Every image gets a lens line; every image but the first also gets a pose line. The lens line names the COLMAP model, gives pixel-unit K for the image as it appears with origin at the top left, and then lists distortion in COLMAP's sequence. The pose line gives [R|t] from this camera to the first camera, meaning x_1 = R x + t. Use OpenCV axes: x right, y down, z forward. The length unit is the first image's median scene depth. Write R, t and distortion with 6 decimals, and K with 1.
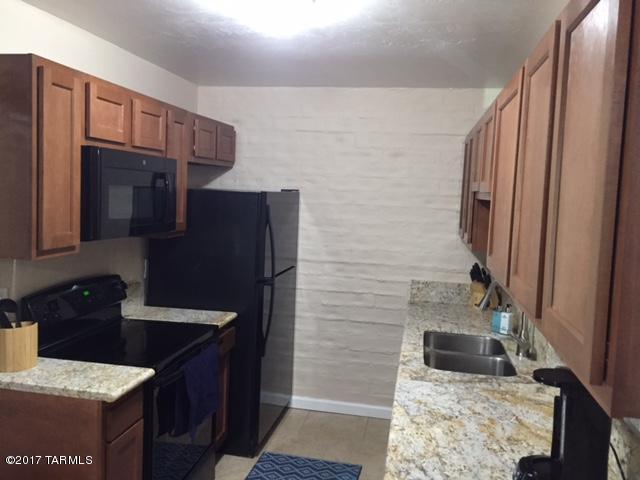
lens RADIAL K [[555.0, 0, 320.0], [0, 555.0, 240.0], [0, 0, 1]] dist [0.053273, -0.016977]
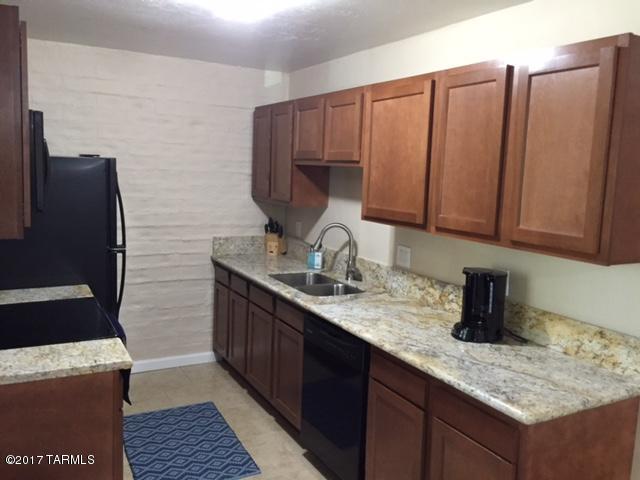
lens RADIAL K [[555.0, 0, 320.0], [0, 555.0, 240.0], [0, 0, 1]] dist [0.053273, -0.016977]
pose [[0.773358, -0.093676, 0.627011, -0.379581], [0.050197, 0.994966, 0.086735, -0.008737], [-0.631979, -0.035603, 0.774167, -0.003492]]
